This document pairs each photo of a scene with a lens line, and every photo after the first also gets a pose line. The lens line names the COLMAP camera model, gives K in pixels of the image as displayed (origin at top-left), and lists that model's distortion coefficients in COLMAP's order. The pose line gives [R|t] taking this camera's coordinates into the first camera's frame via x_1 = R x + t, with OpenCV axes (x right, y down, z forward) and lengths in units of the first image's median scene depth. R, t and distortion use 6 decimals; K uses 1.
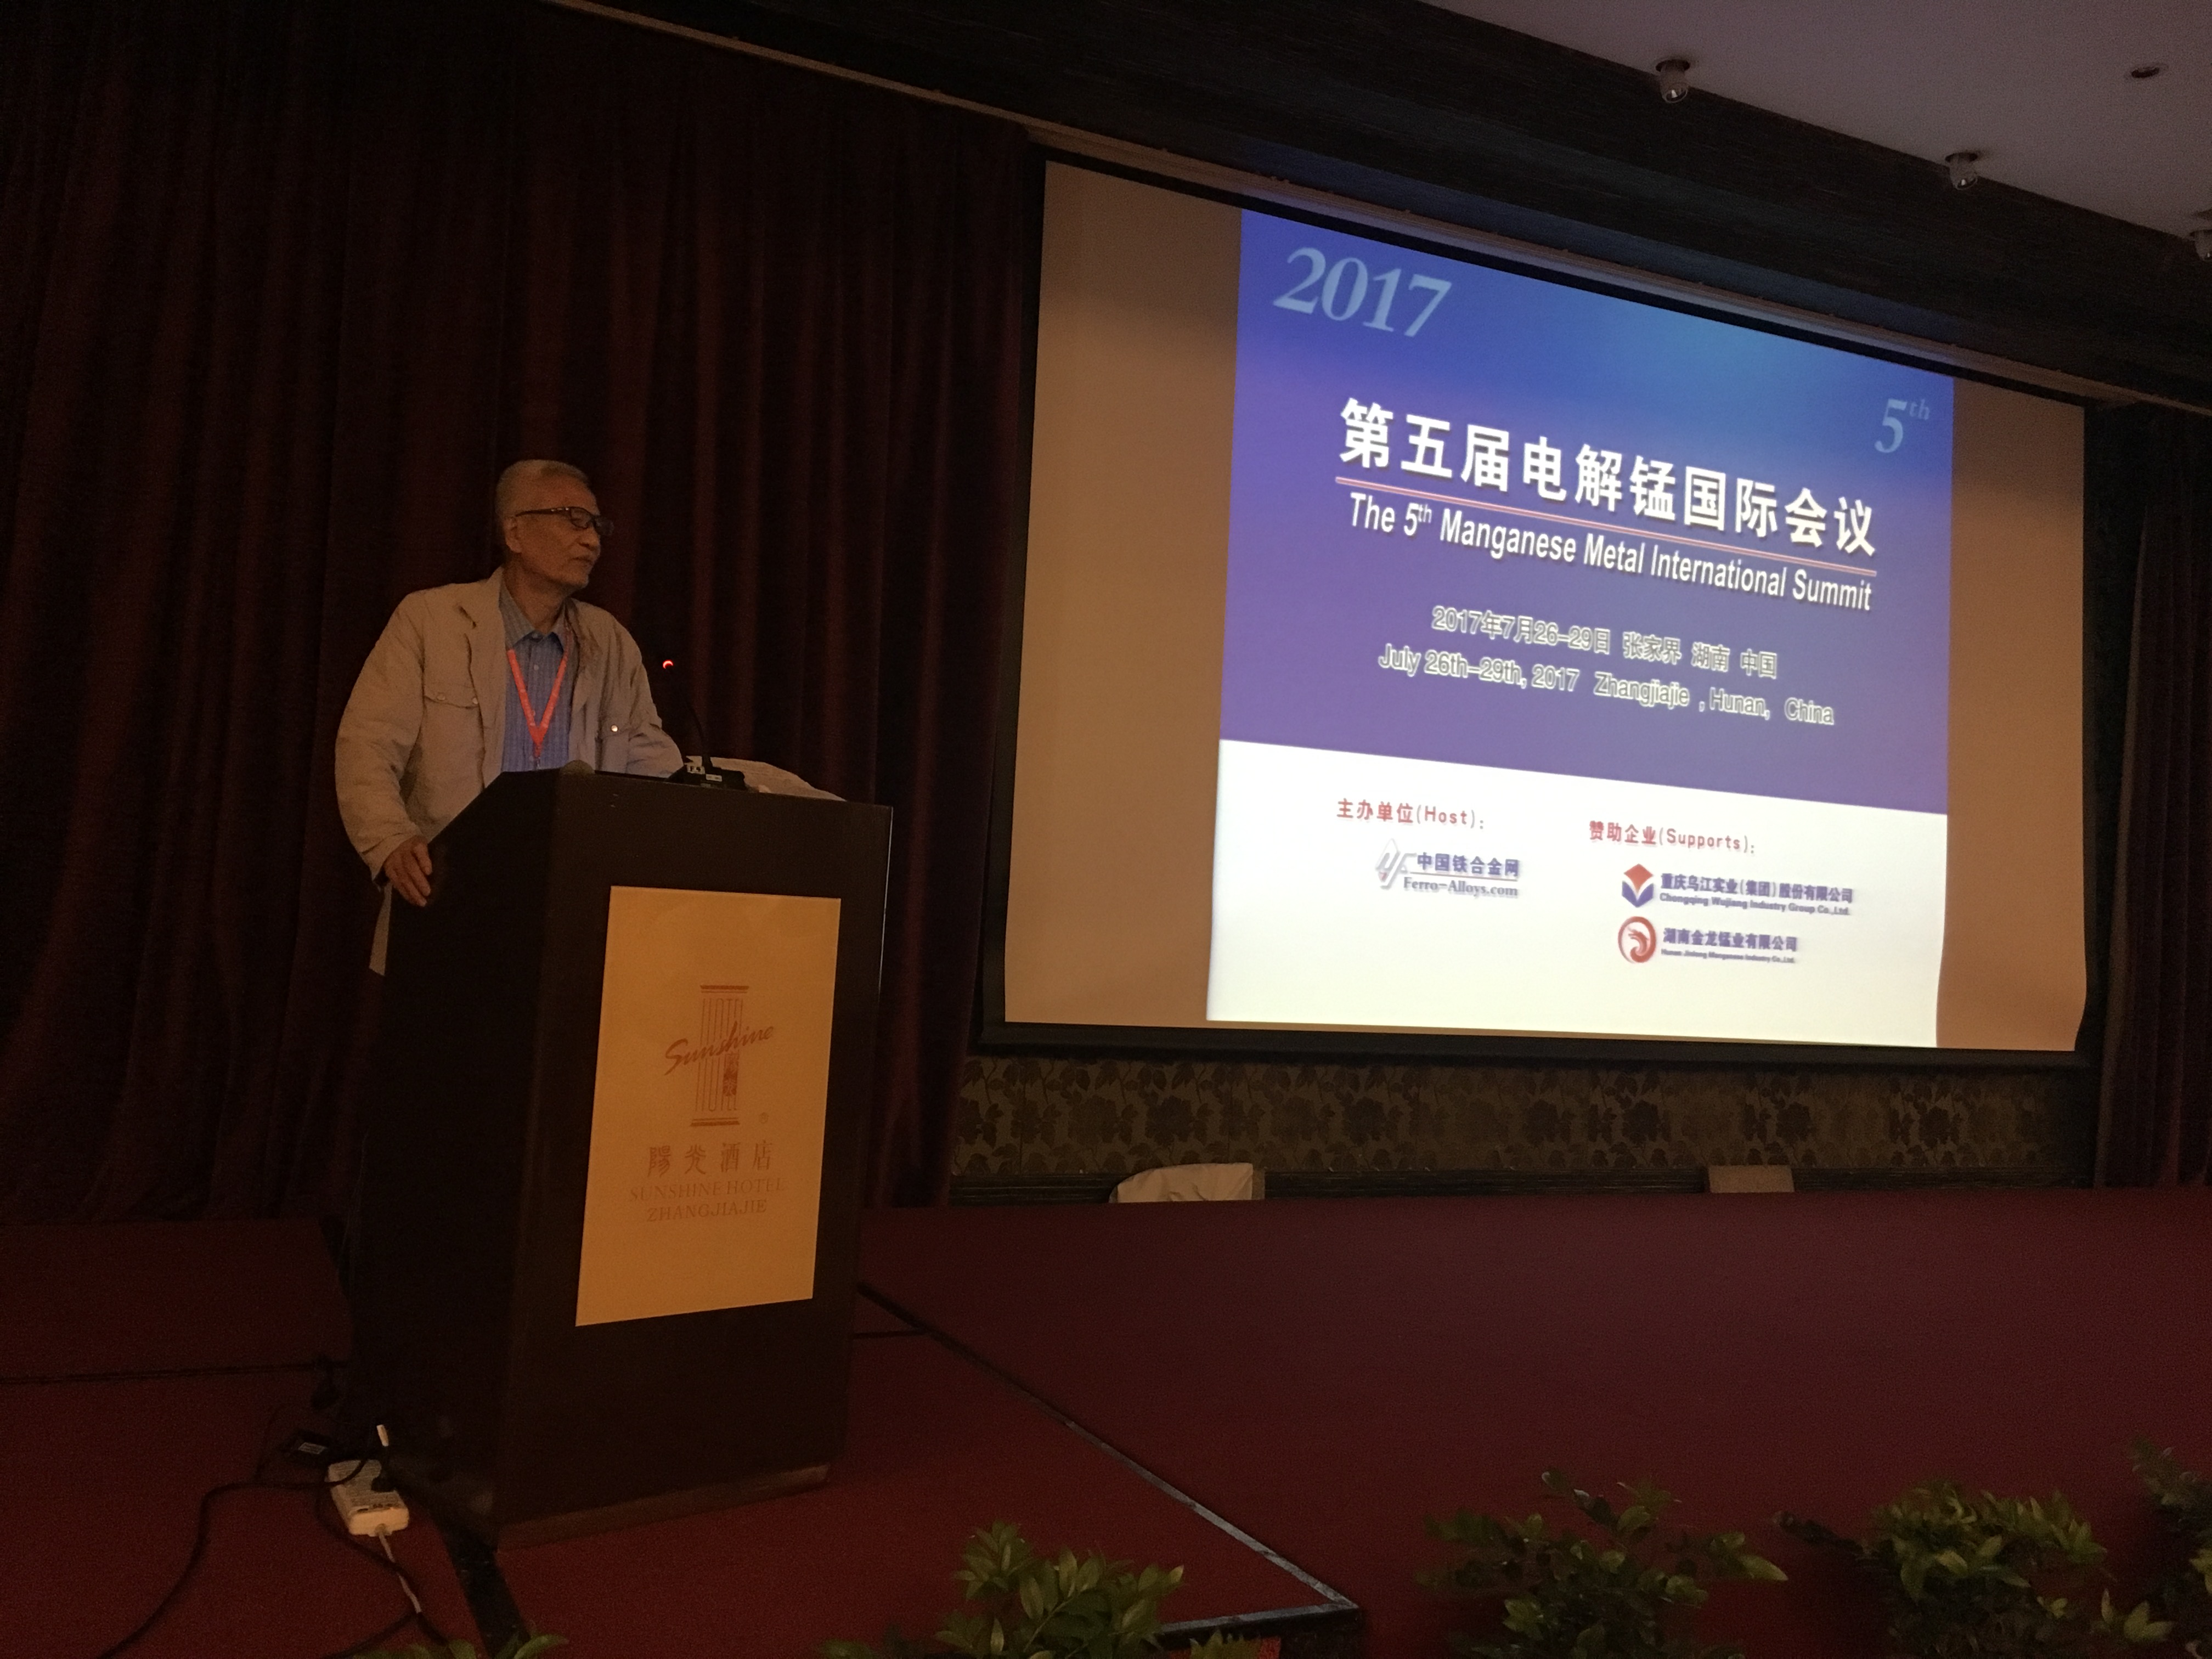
lens RADIAL K [[1893.9, 0, 1106.0], [0, 1893.9, 829.5], [0, 0, 1]] dist [0.011064, -0.061724]
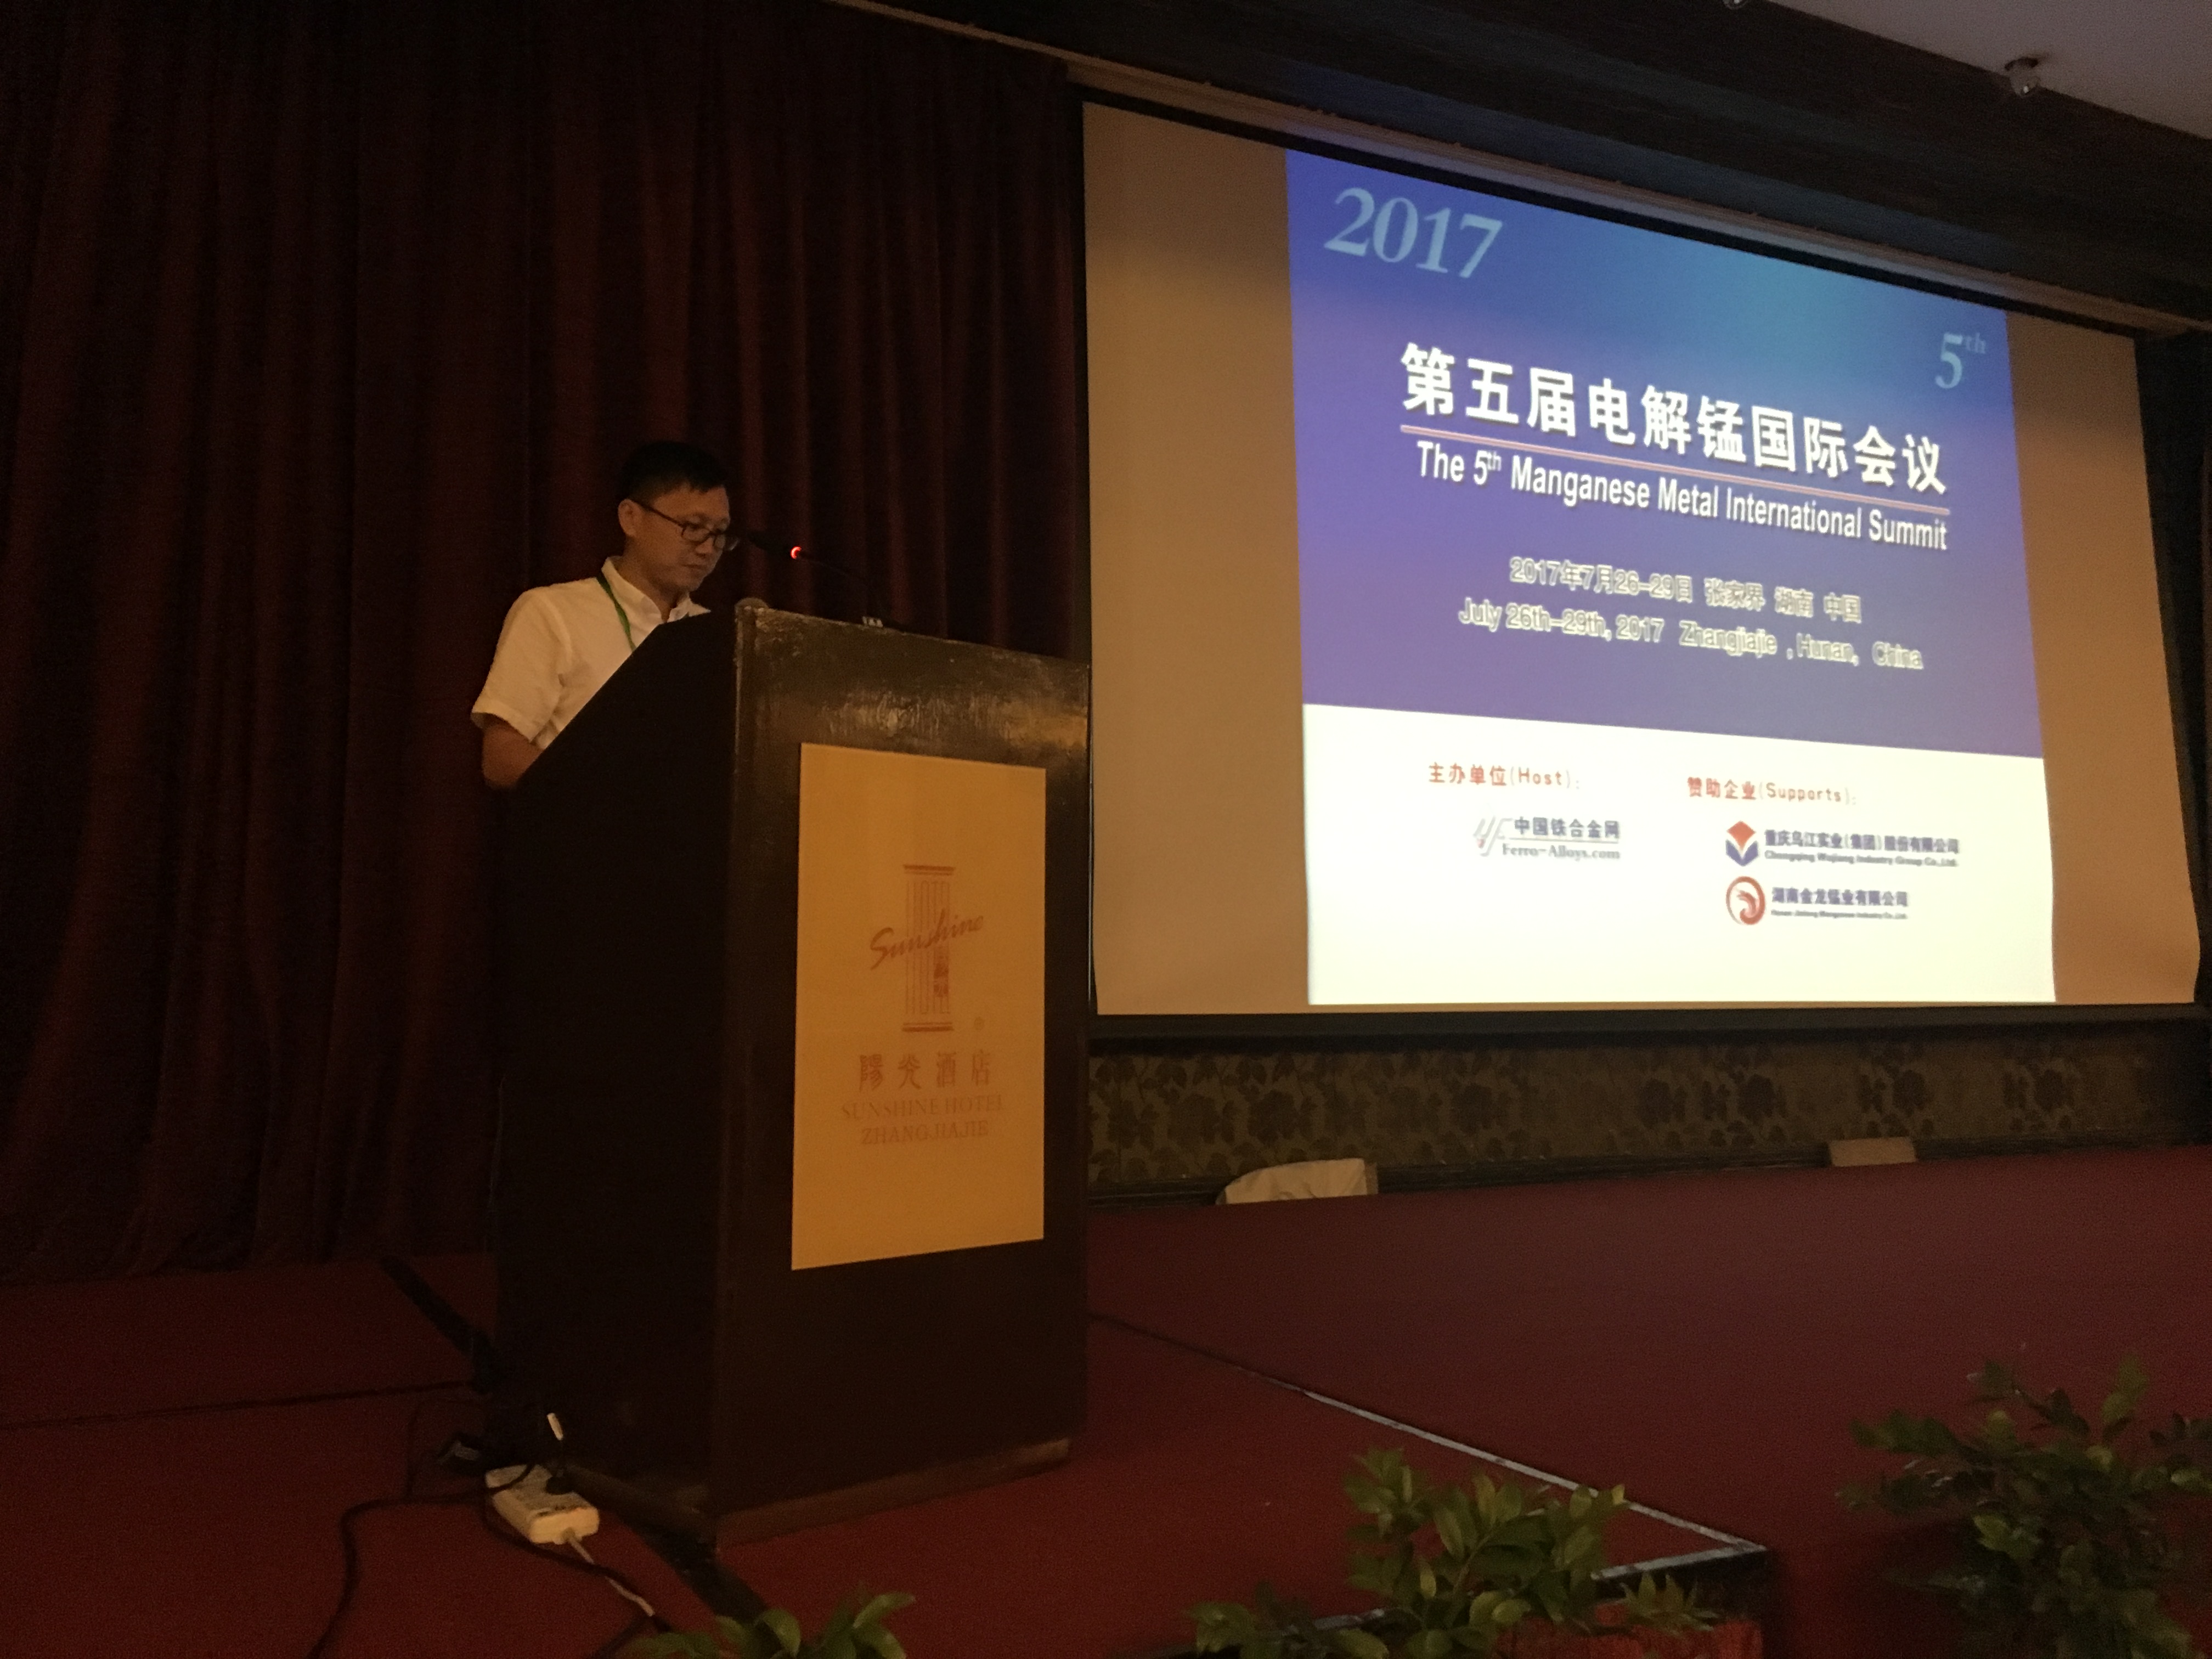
lens RADIAL K [[1881.8, 0, 1068.6], [0, 1881.8, 848.0], [0, 0, 1]] dist [0.032579, -0.139253]
pose [[0.998099, -0.061625, 0.001212, -0.055650], [0.061633, 0.997594, -0.031729, 0.041813], [0.000746, 0.031744, 0.999496, 0.063987]]
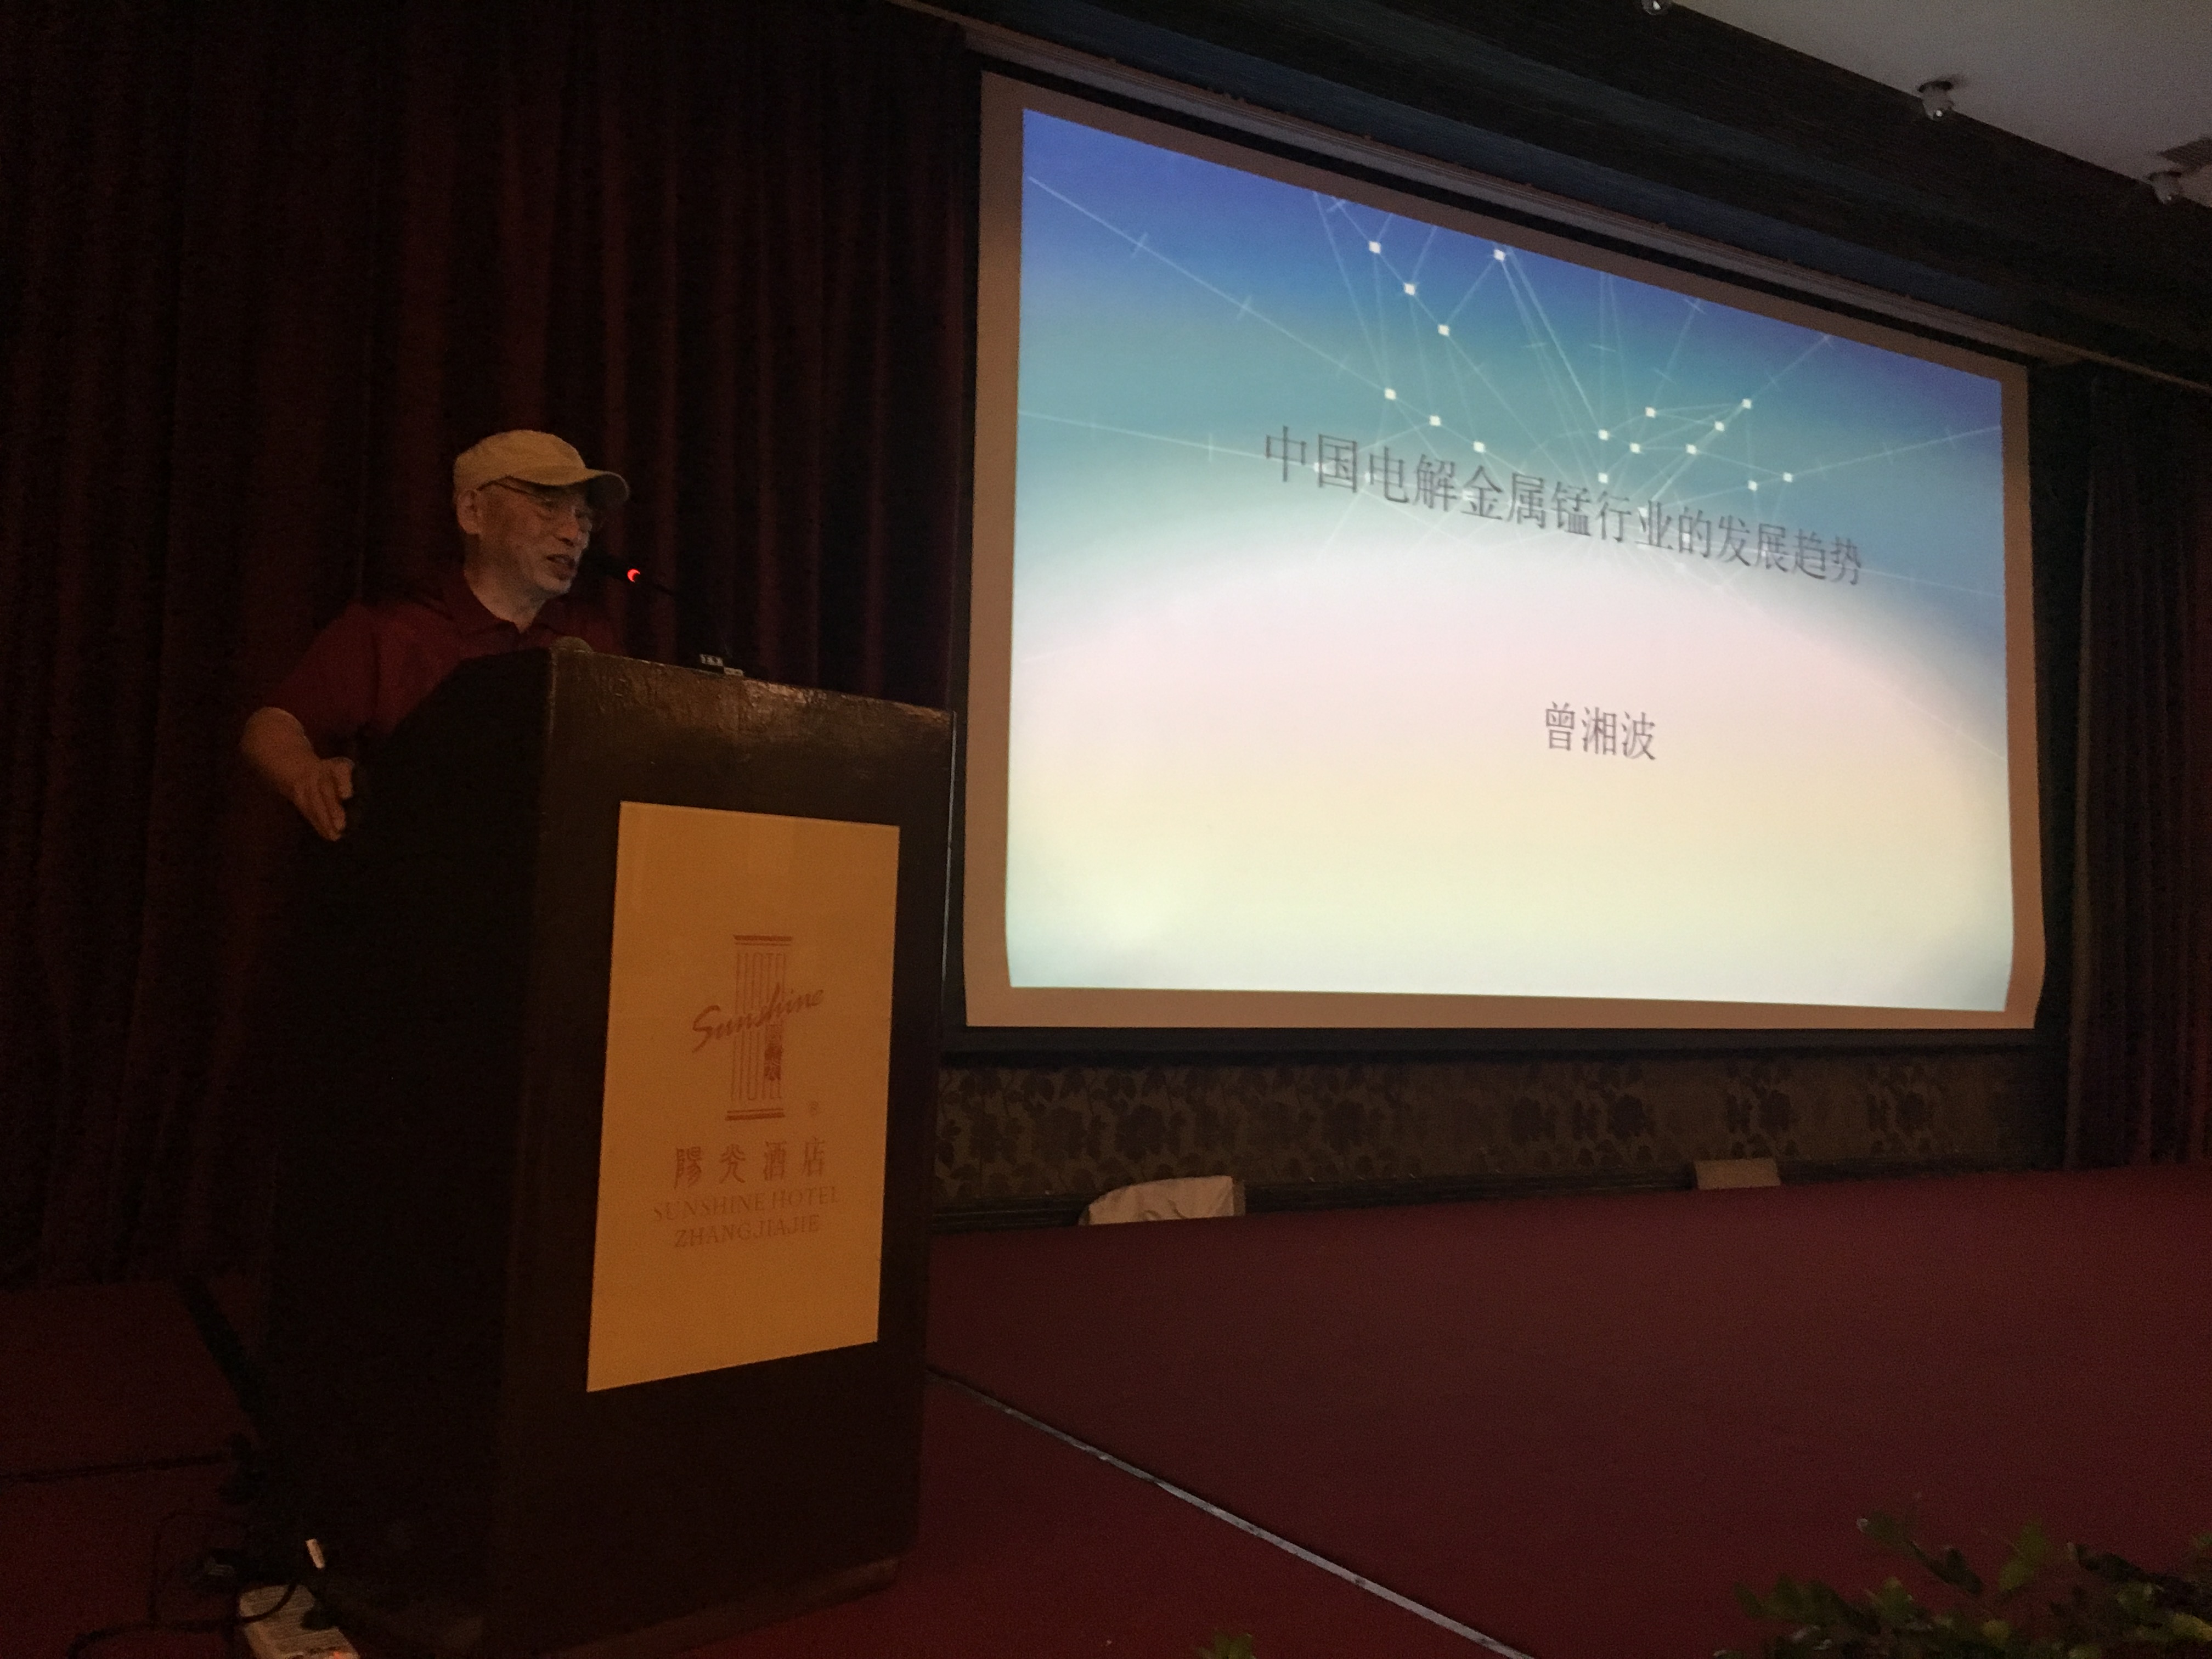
lens RADIAL K [[1893.9, 0, 1106.0], [0, 1893.9, 829.5], [0, 0, 1]] dist [0.011064, -0.061724]
pose [[0.996286, -0.025861, 0.082126, -0.049945], [0.027341, 0.999483, -0.016944, 0.022524], [-0.081645, 0.019127, 0.996478, 0.090684]]
